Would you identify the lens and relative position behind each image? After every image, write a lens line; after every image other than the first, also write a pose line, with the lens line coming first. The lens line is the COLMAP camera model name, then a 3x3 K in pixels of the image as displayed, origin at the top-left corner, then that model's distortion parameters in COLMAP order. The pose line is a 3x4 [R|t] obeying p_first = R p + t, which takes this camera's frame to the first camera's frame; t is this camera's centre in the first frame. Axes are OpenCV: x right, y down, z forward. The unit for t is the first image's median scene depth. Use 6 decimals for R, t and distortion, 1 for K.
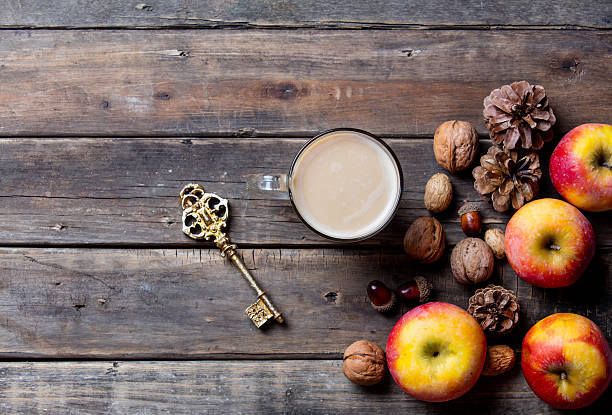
lens RADIAL K [[1384.4, 0, 307.8], [0, 1384.4, 205.4], [0, 0, 1]] dist [-0.121934, 0.000000]
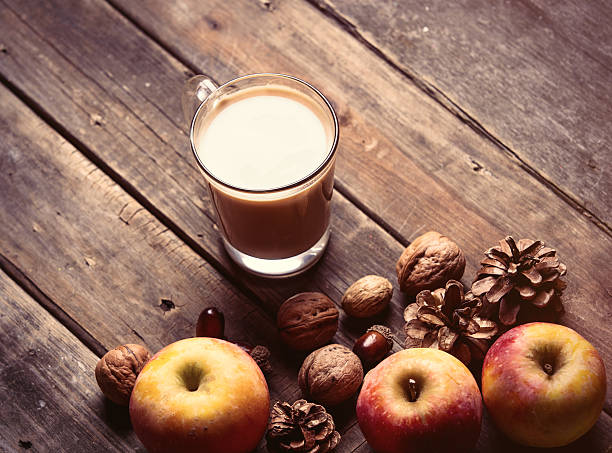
lens RADIAL K [[2490.2, 0, 304.8], [0, 2490.2, 226.8], [0, 0, 1]] dist [-0.238727, 0.000000]
pose [[0.694385, 0.579445, -0.426700, 0.607009], [-0.710504, 0.646068, -0.278891, 0.355311], [0.114075, 0.496829, 0.860318, -0.151963]]
